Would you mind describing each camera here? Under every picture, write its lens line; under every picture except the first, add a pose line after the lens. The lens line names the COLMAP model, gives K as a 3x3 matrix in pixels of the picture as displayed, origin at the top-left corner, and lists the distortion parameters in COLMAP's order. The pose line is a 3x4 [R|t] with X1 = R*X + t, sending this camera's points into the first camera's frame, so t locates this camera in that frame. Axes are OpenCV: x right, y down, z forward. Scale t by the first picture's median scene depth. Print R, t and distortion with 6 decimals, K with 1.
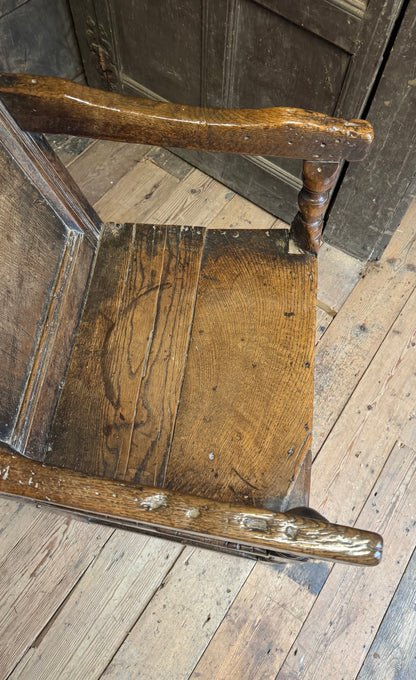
lens RADIAL K [[484.8, 0, 249.3], [0, 484.8, 333.6], [0, 0, 1]] dist [0.010401, -0.027417]
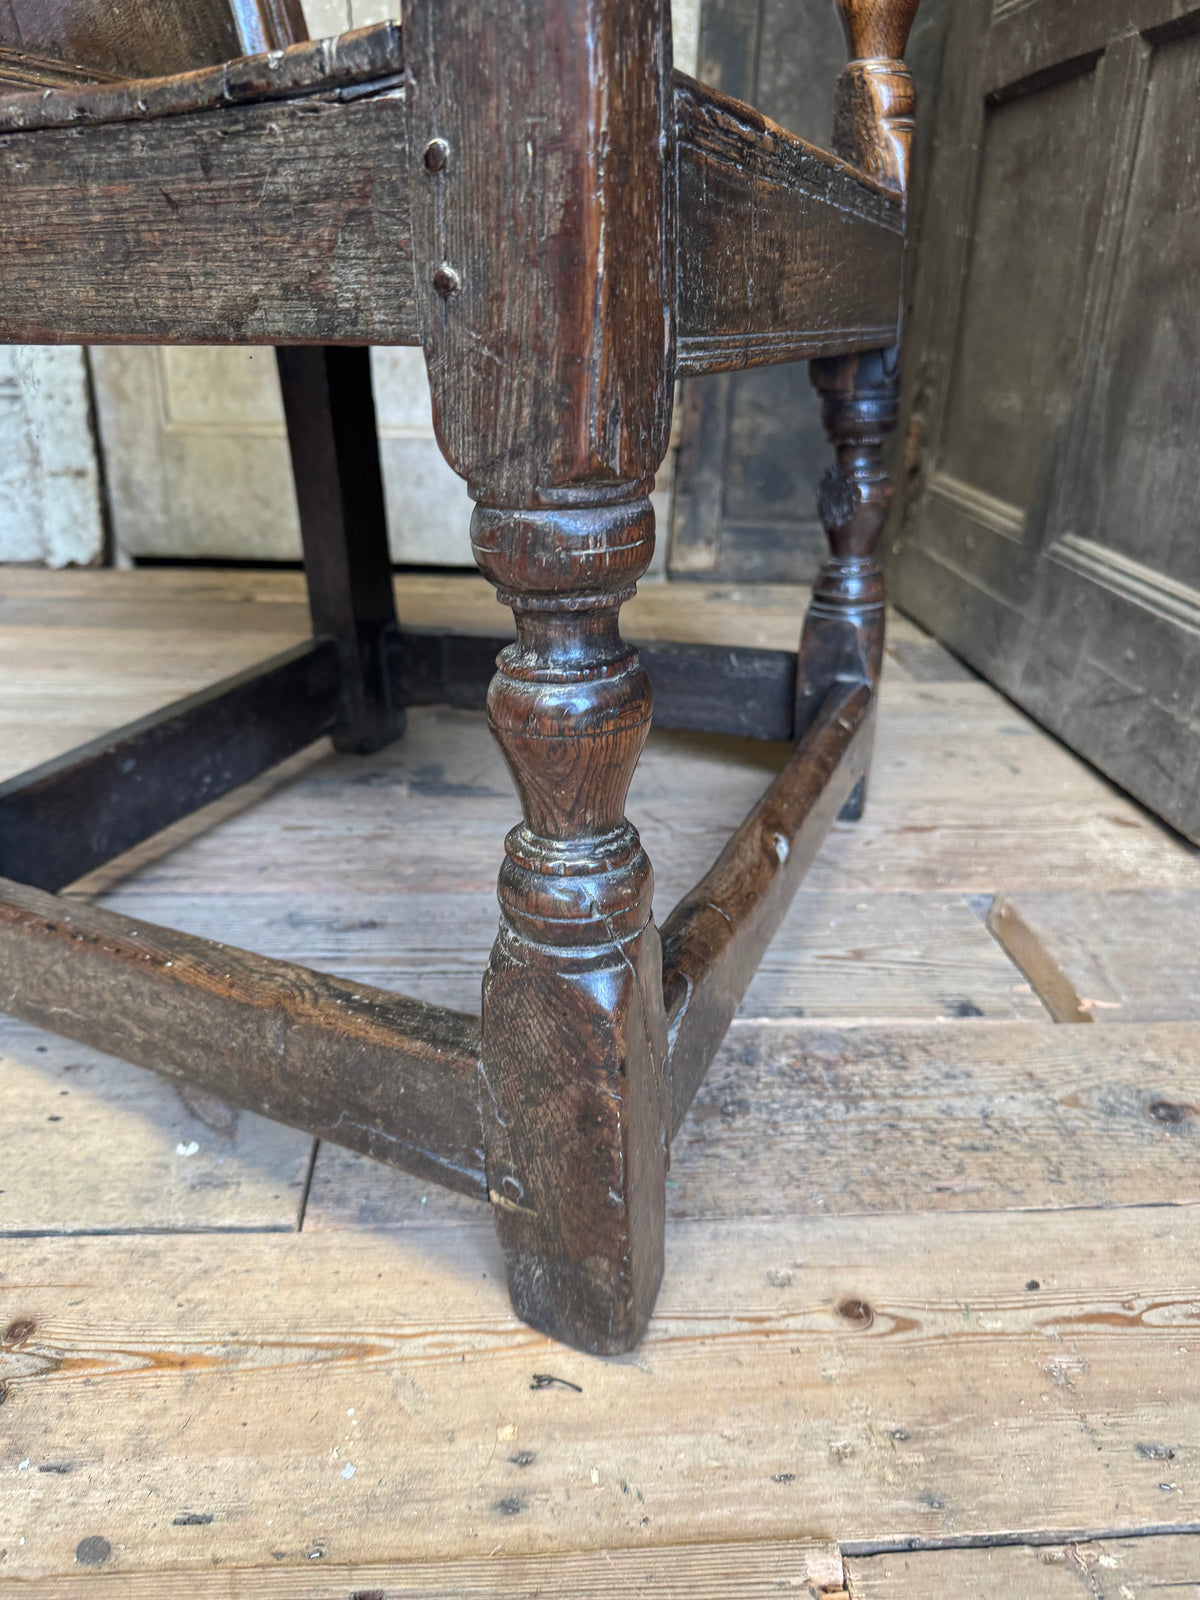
lens RADIAL K [[1178.1, 0, 592.6], [0, 1178.1, 779.1], [0, 0, 1]] dist [0.037808, -0.046870]
pose [[0.612267, 0.235237, -0.754846, 0.547283], [-0.706608, 0.591141, -0.388919, 0.320728], [0.354732, 0.771502, 0.528156, 0.783056]]
